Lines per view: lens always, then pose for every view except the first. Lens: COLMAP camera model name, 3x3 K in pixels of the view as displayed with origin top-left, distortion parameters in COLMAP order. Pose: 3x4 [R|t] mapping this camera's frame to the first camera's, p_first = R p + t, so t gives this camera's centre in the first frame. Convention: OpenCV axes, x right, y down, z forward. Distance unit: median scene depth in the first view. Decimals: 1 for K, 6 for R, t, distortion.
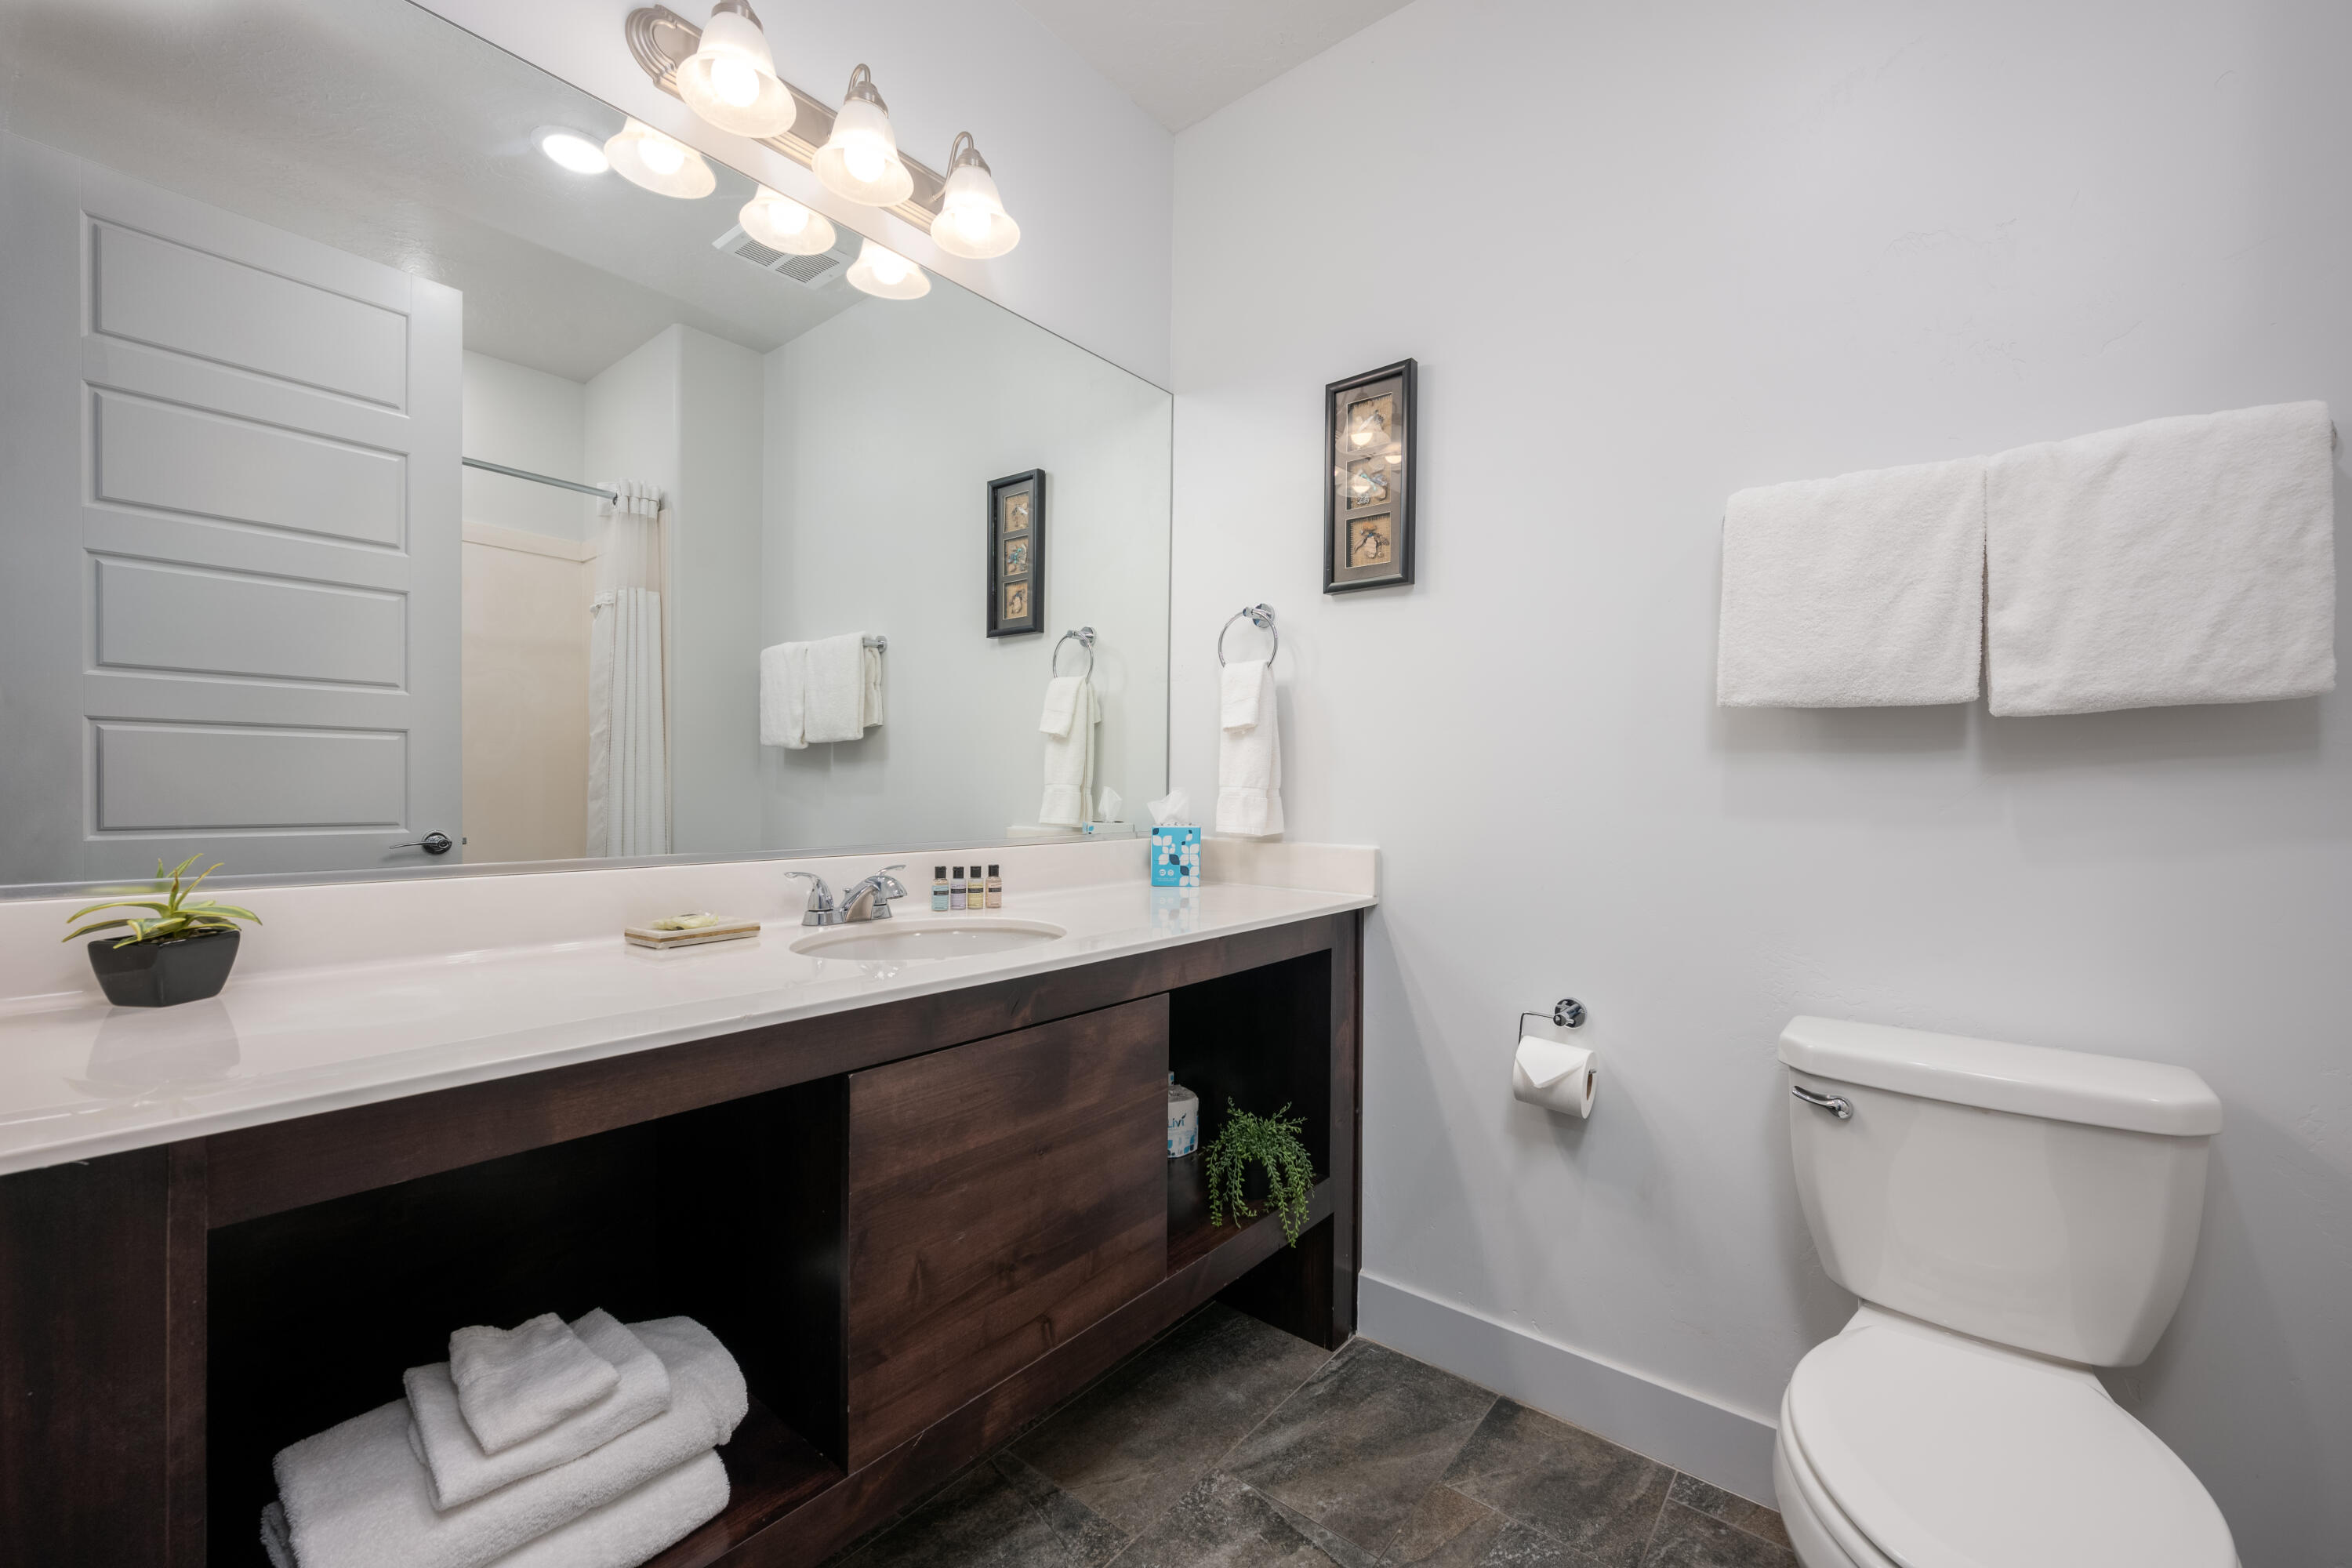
lens RADIAL K [[953.9, 0, 1196.6], [0, 953.9, 786.0], [0, 0, 1]] dist [-0.005365, 0.000517]
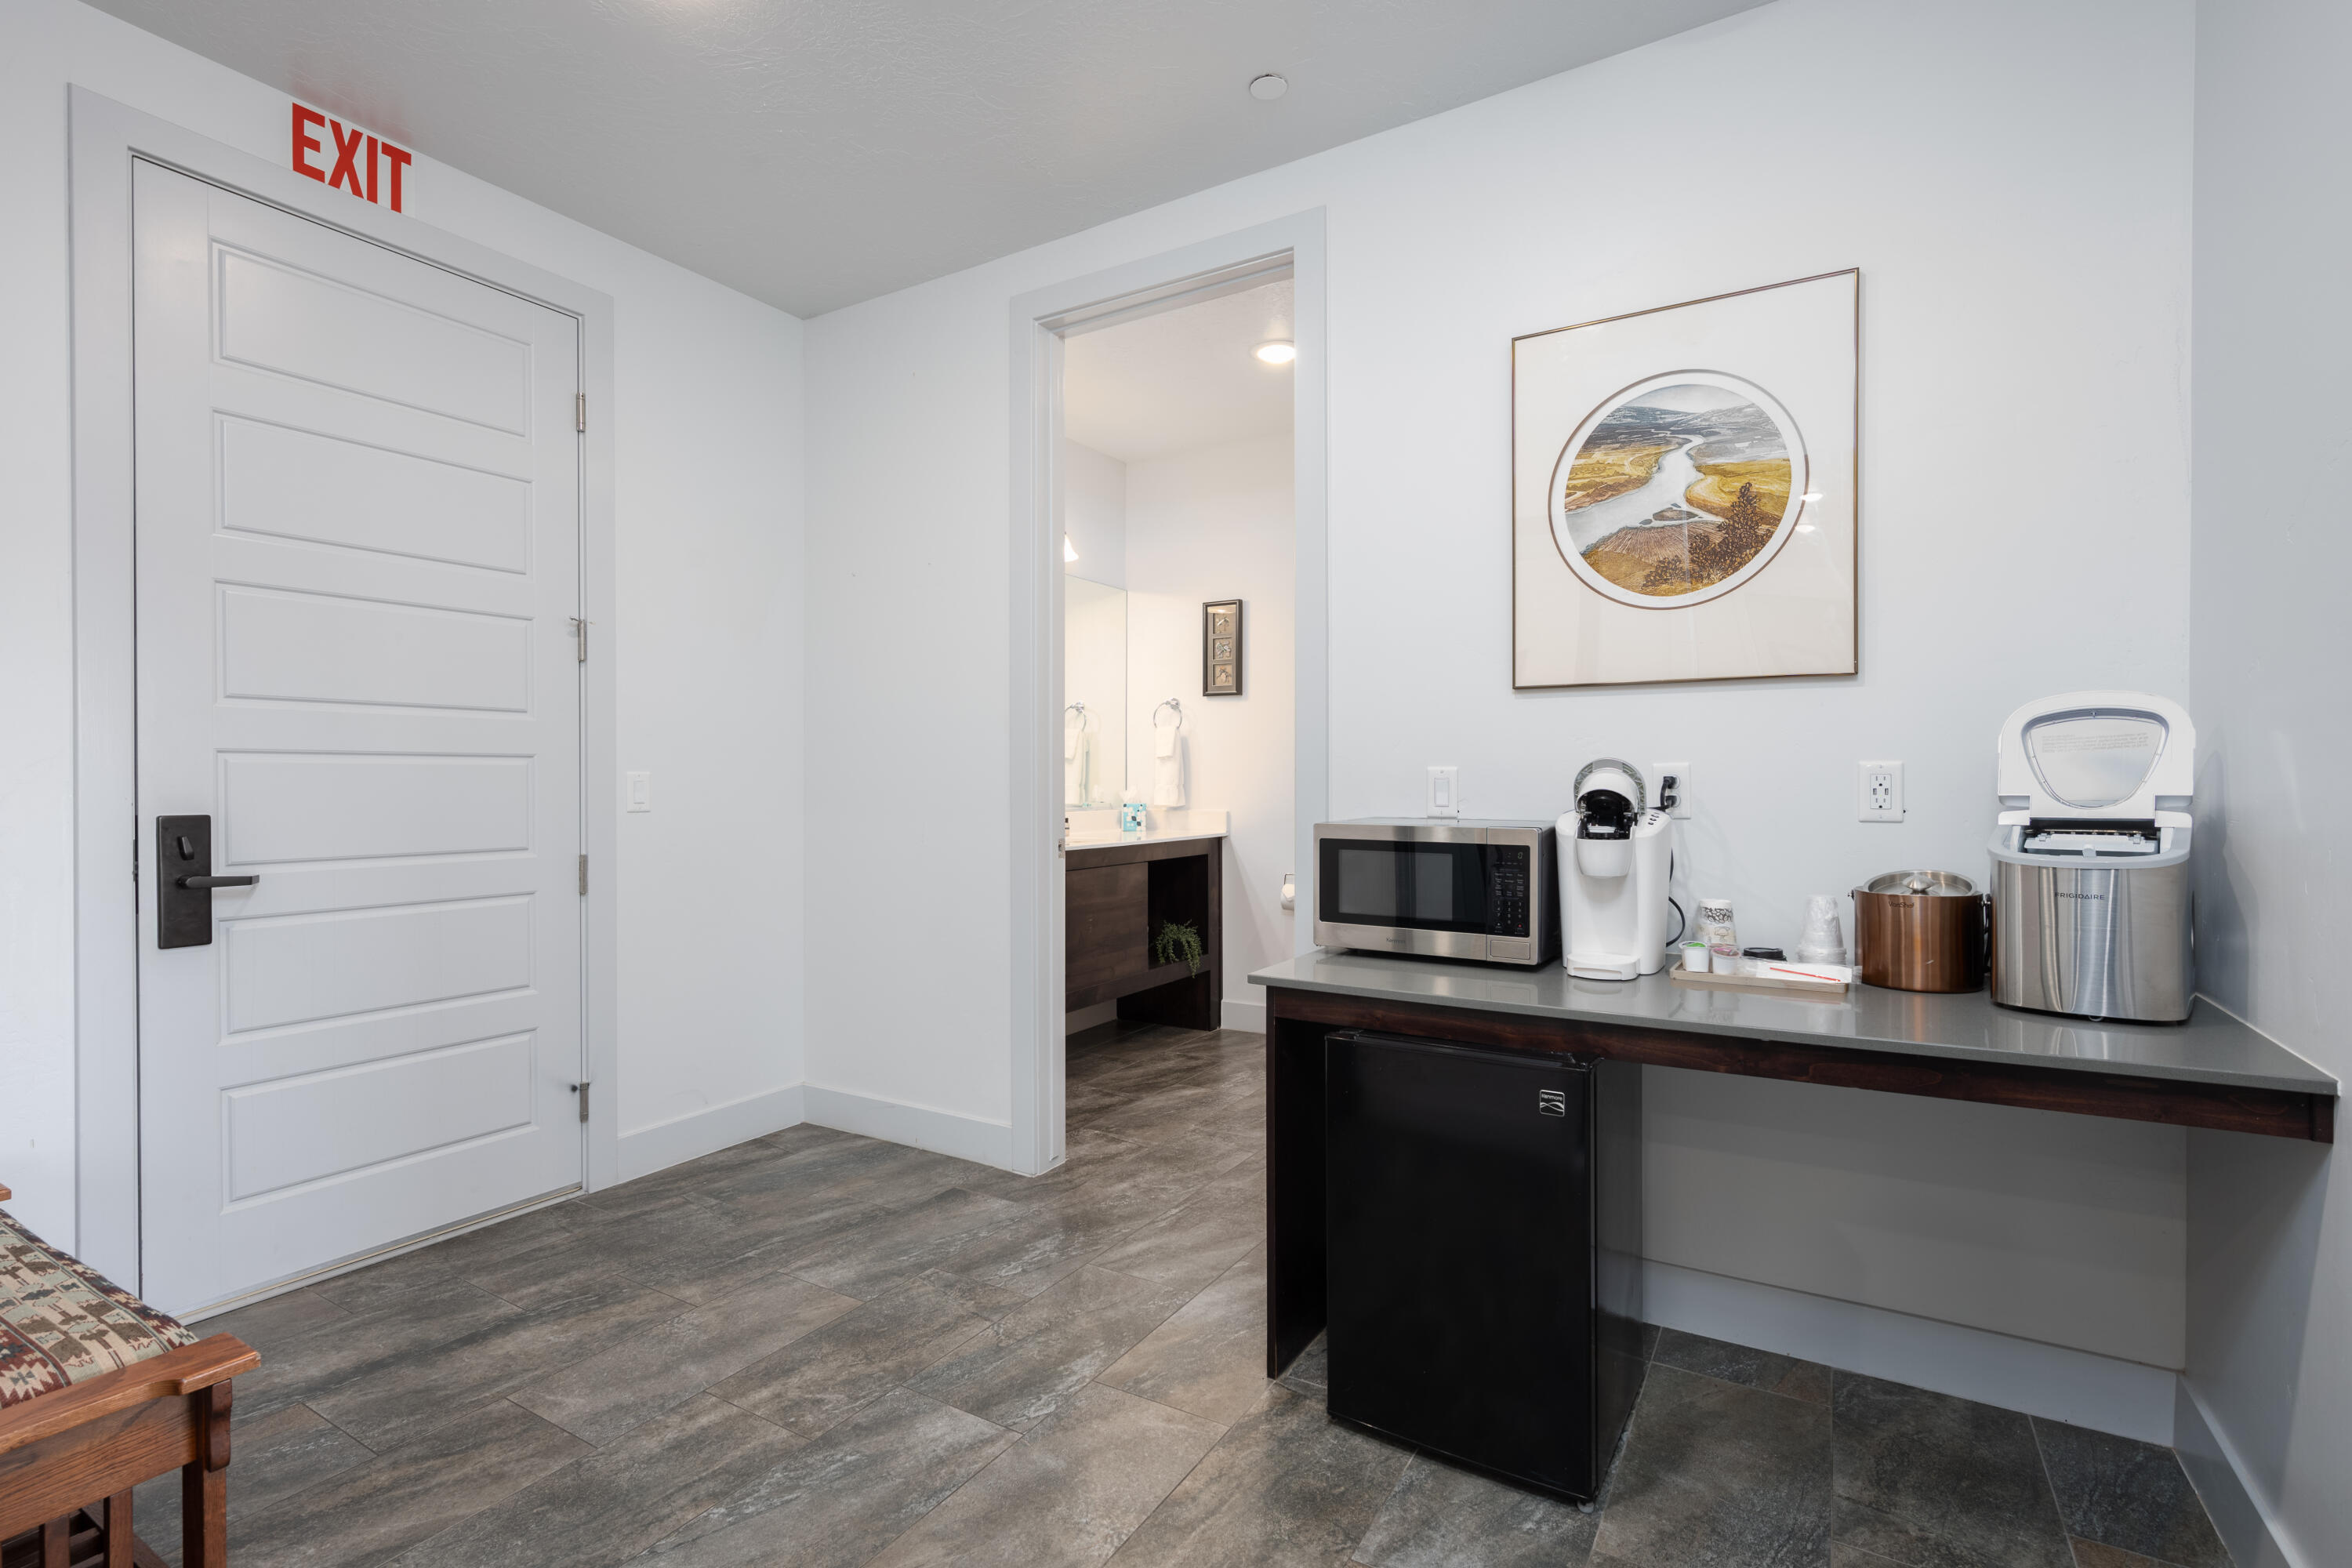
lens RADIAL K [[1023.8, 0, 1174.7], [0, 1023.8, 762.8], [0, 0, 1]] dist [0.000758, -0.000876]
pose [[0.993192, -0.006556, 0.116303, -0.211754], [0.009406, 0.999668, -0.023973, 0.008710], [-0.116107, 0.024904, 0.992924, -1.368060]]
